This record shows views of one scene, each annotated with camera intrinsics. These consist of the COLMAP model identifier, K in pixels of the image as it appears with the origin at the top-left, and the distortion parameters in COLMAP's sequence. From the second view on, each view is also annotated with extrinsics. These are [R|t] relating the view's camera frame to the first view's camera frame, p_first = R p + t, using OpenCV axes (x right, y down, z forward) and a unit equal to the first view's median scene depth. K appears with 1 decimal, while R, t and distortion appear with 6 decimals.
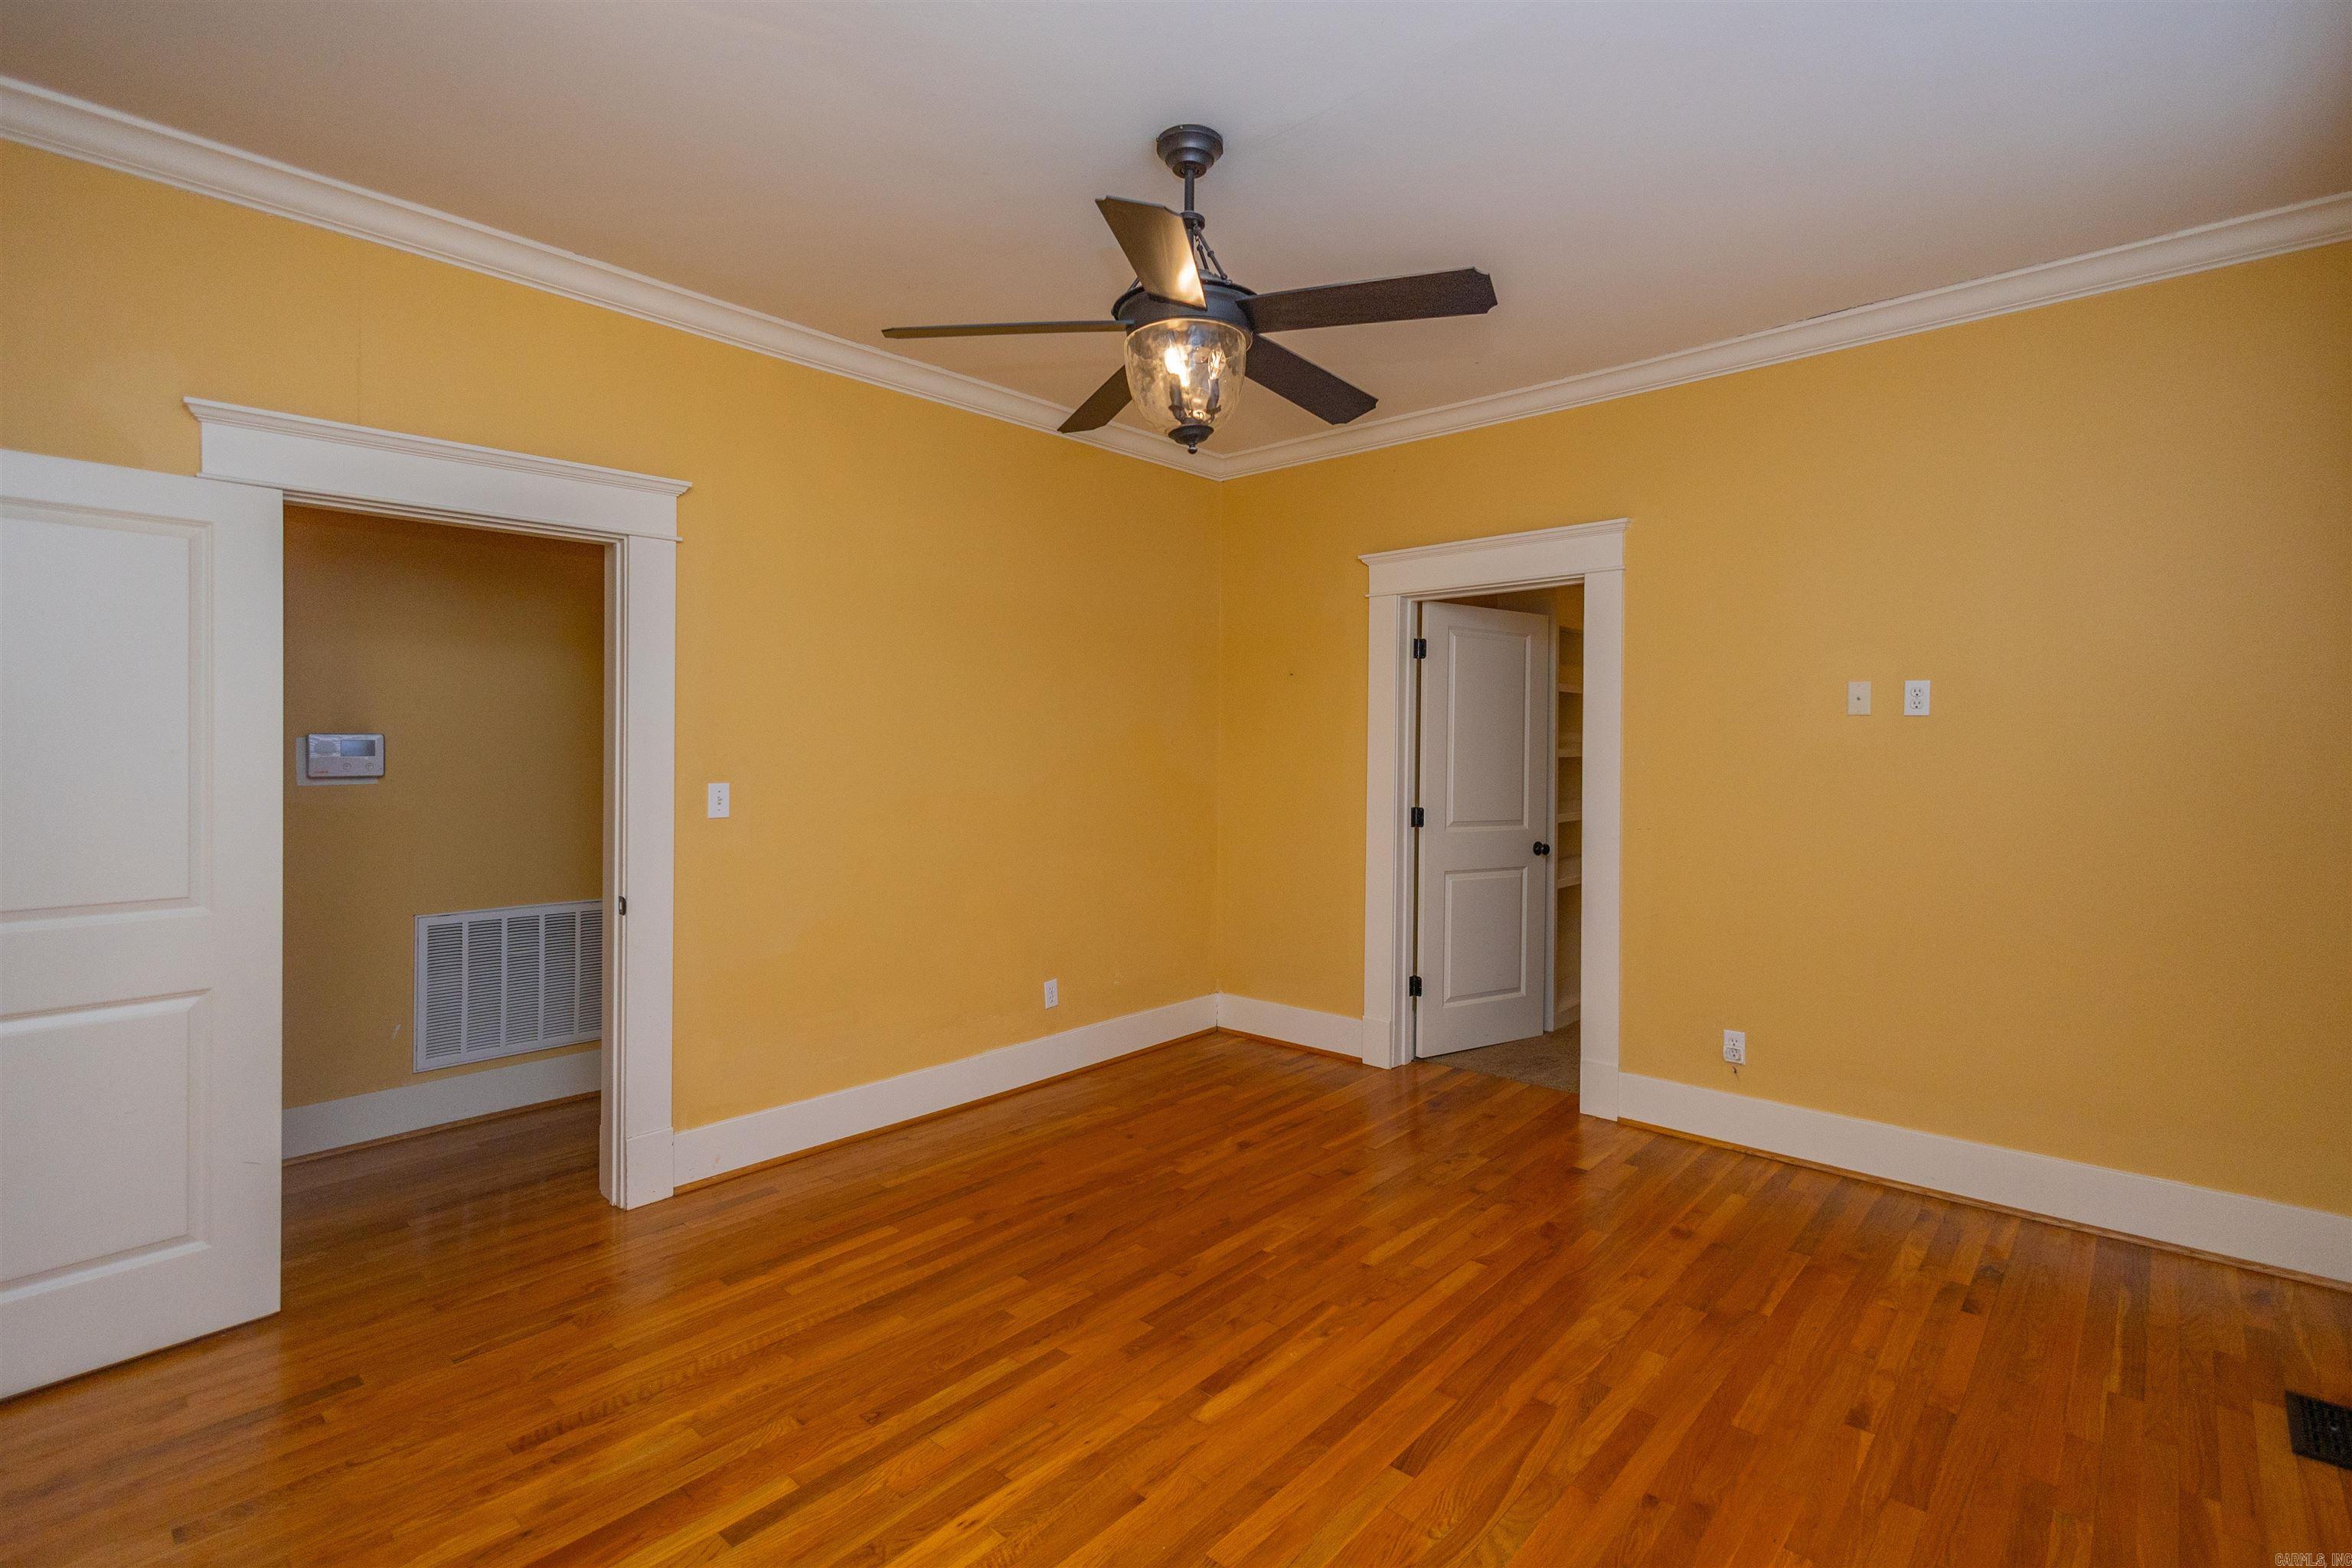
lens RADIAL K [[1082.1, 0, 1179.0], [0, 1082.1, 761.2], [0, 0, 1]] dist [0.004757, 0.000041]
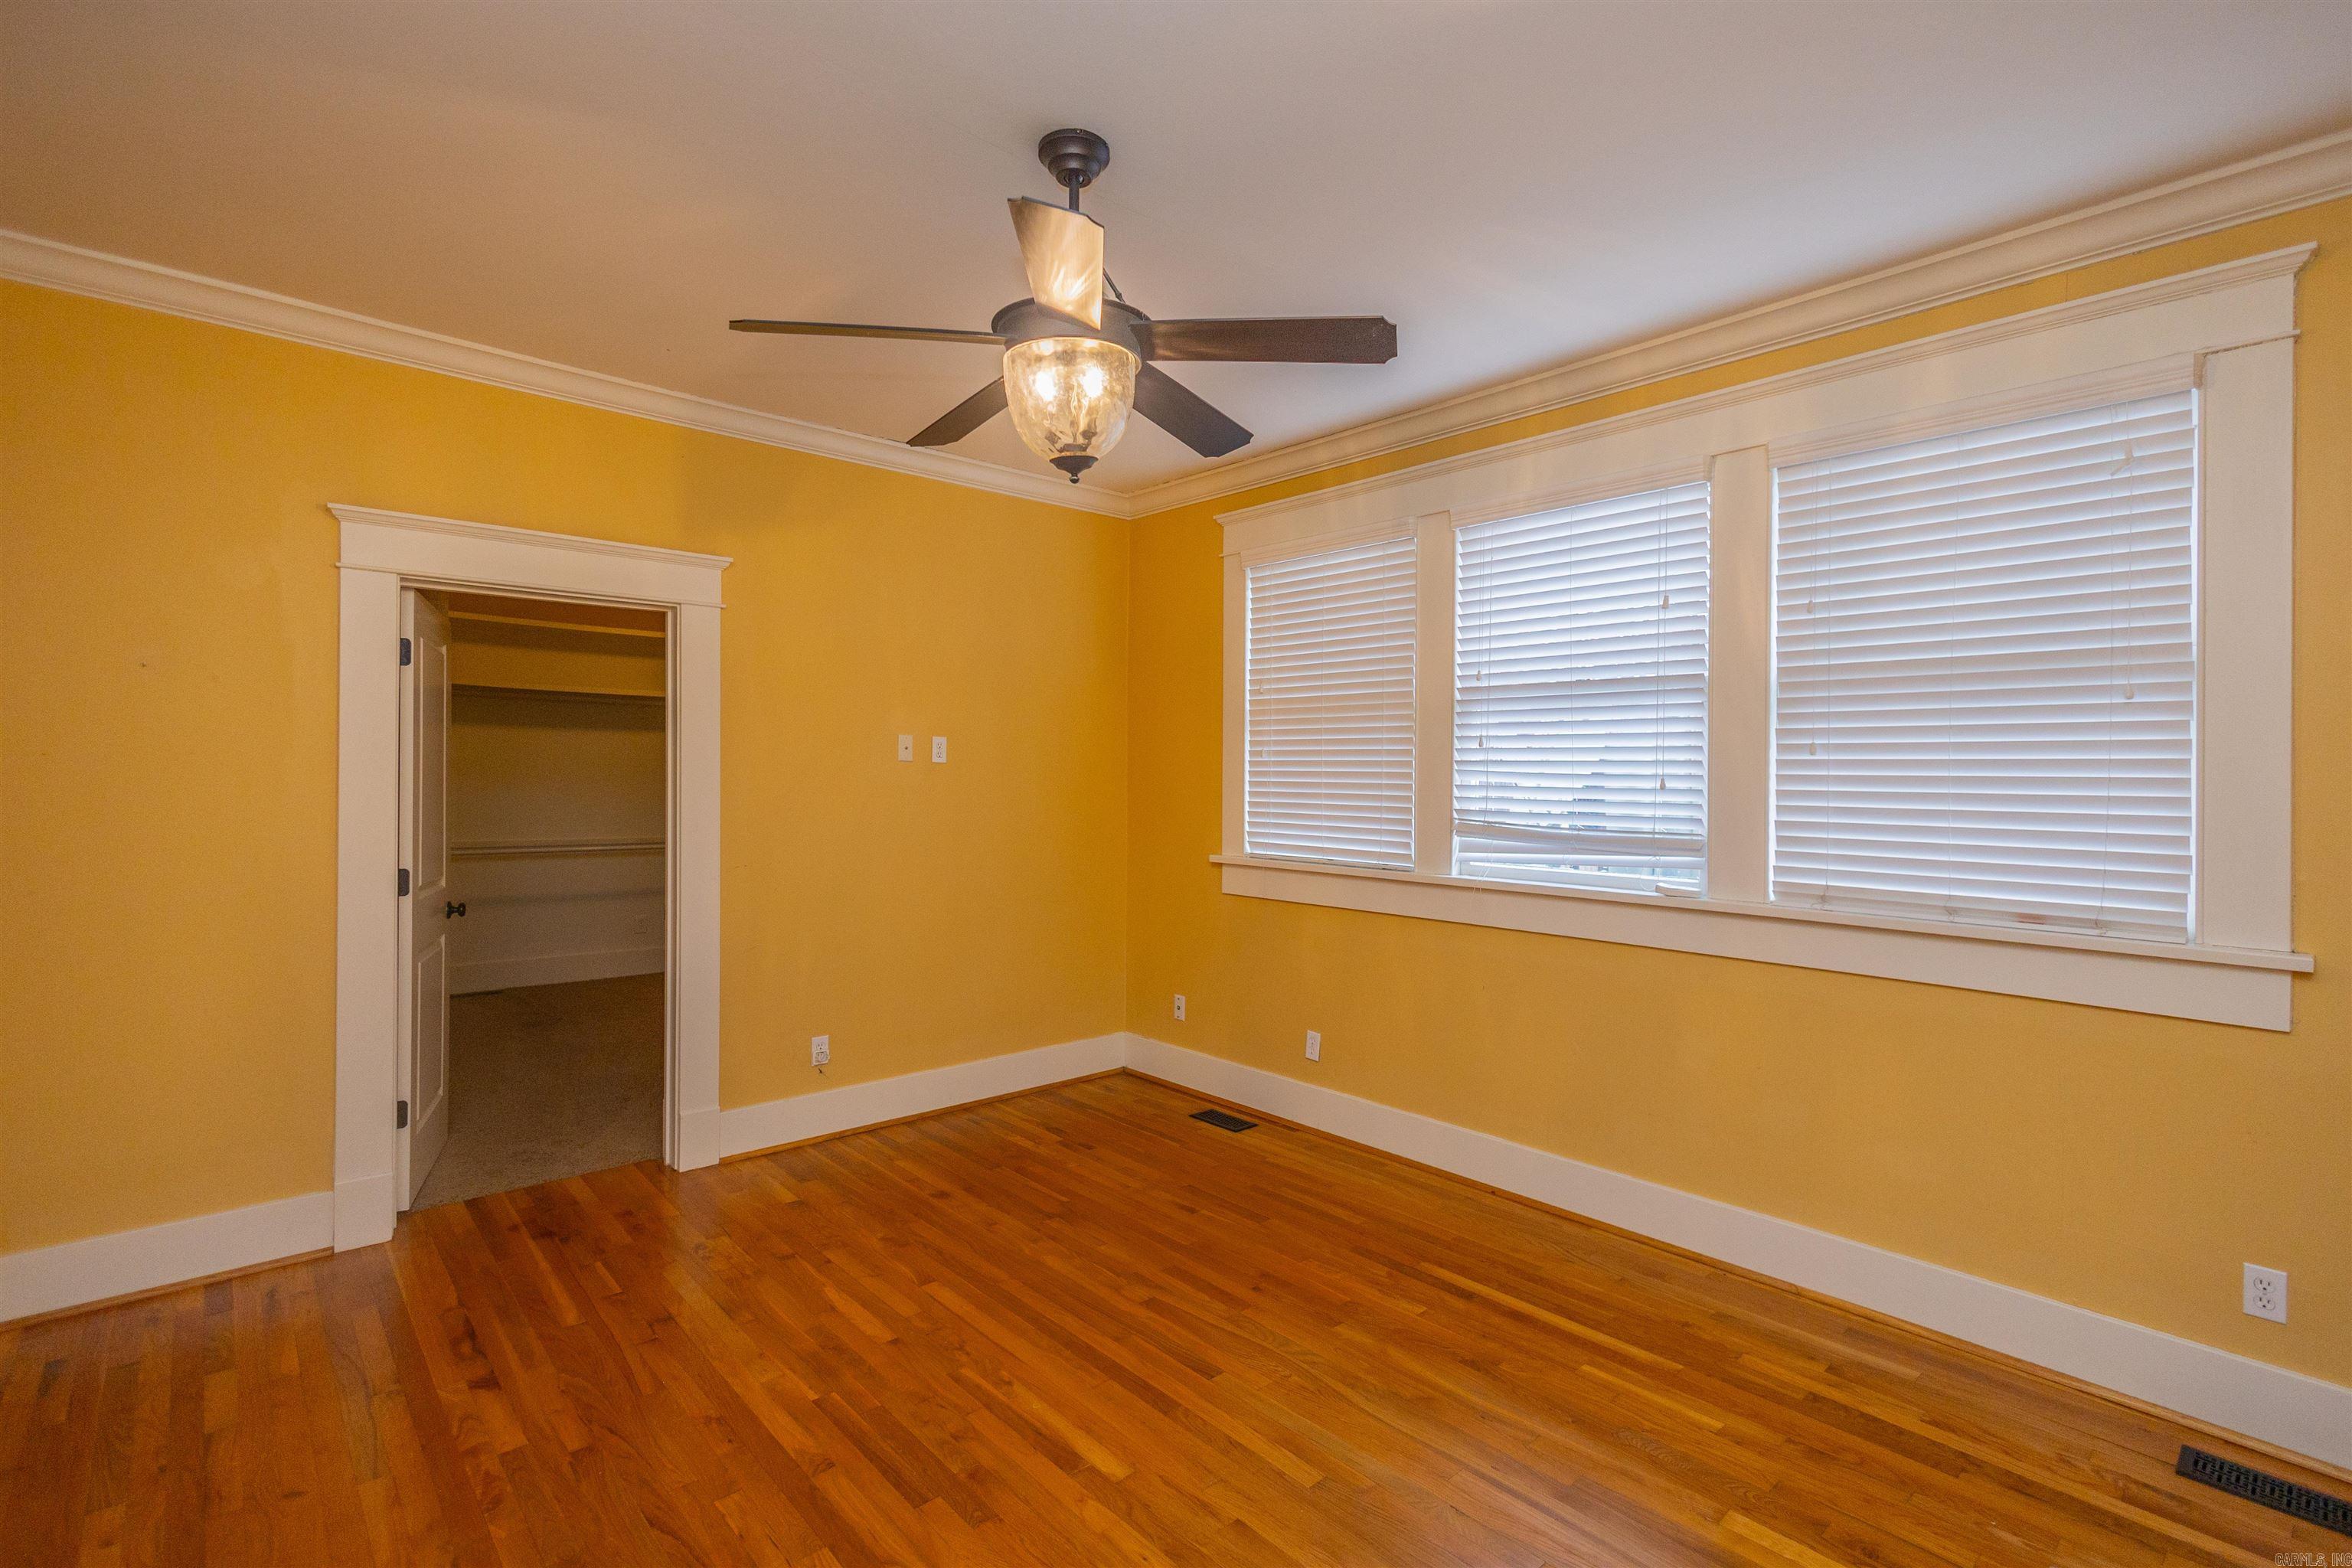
lens RADIAL K [[1082.1, 0, 1179.6], [0, 1082.1, 785.7], [0, 0, 1]] dist [0.004757, 0.000041]
pose [[0.094268, -0.005316, 0.995533, -0.714723], [0.007408, 0.999962, 0.004639, -0.019659], [-0.995519, 0.006937, 0.094303, 0.636563]]
